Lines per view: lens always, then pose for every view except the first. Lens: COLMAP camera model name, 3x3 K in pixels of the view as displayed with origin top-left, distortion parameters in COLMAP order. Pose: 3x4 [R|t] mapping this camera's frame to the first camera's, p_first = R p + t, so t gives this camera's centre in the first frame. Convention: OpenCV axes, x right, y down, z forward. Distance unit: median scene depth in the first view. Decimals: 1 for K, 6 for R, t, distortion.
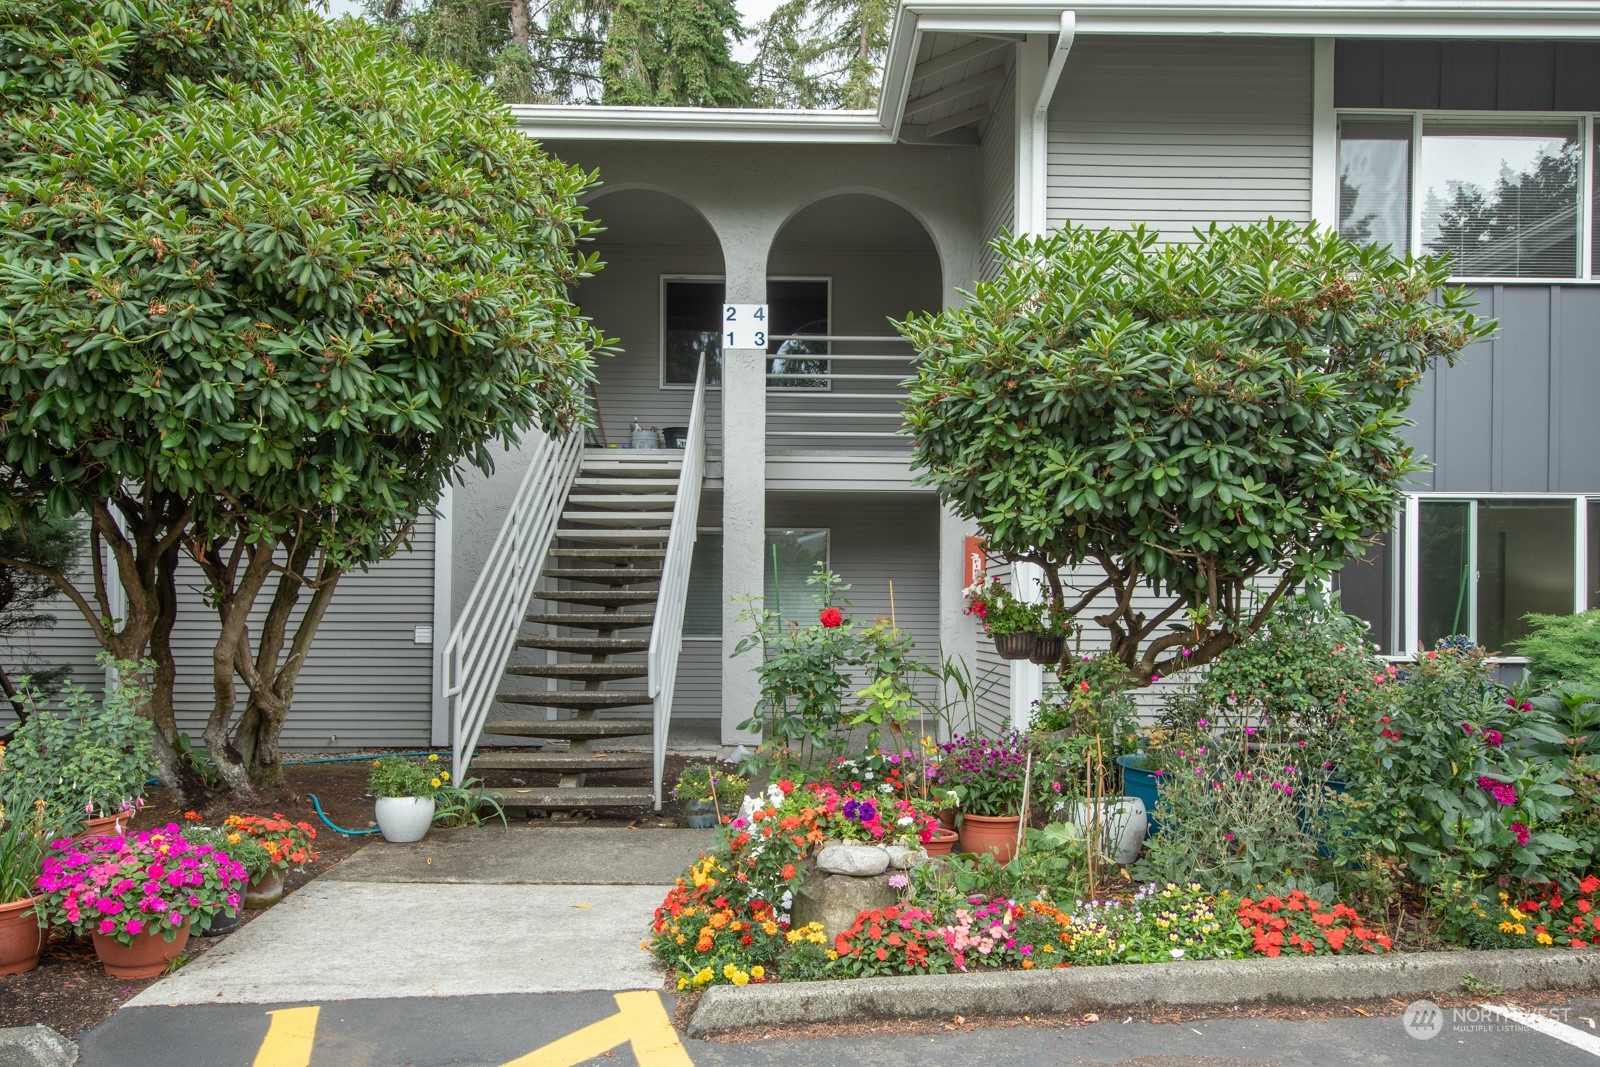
lens RADIAL K [[1156.0, 0, 798.9], [0, 1156.0, 624.1], [0, 0, 1]] dist [0.027811, 0.001262]
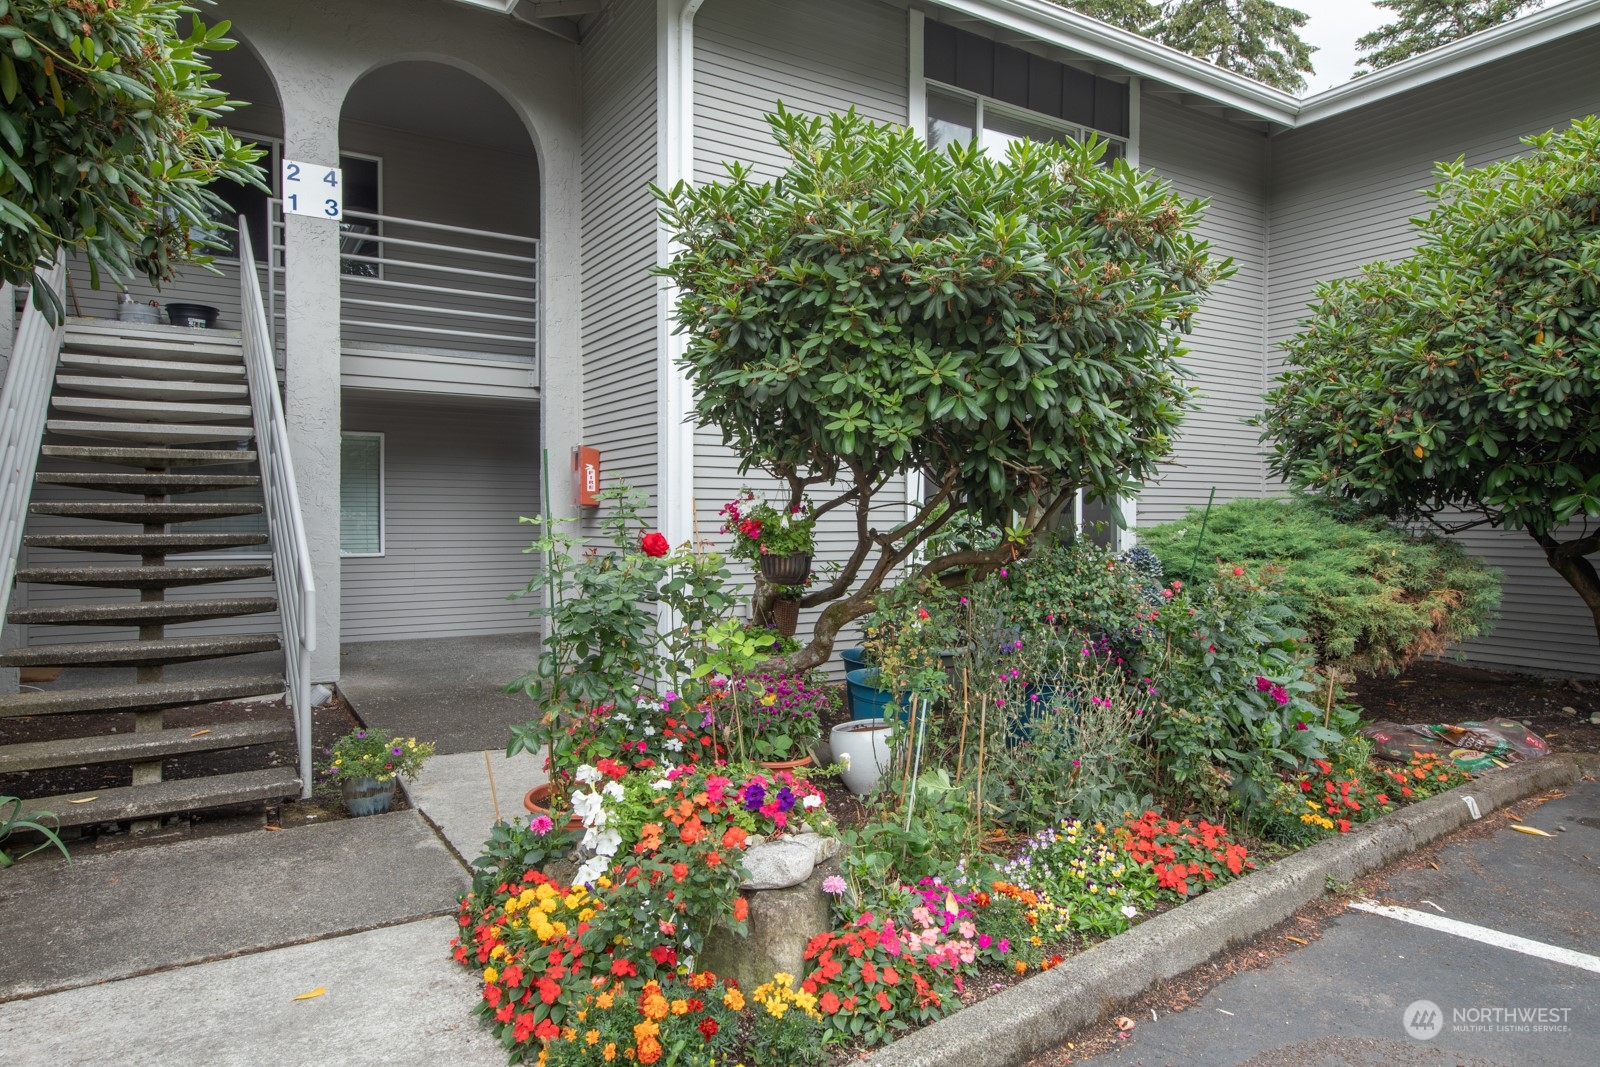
lens RADIAL K [[992.8, 0, 800.0], [0, 992.8, 533.5], [0, 0, 1]] dist [0.019585, -0.003595]
pose [[0.858545, -0.014021, 0.512547, -0.219549], [0.010388, 0.999897, 0.009952, -0.017396], [-0.512633, -0.003220, 0.858602, 0.348749]]
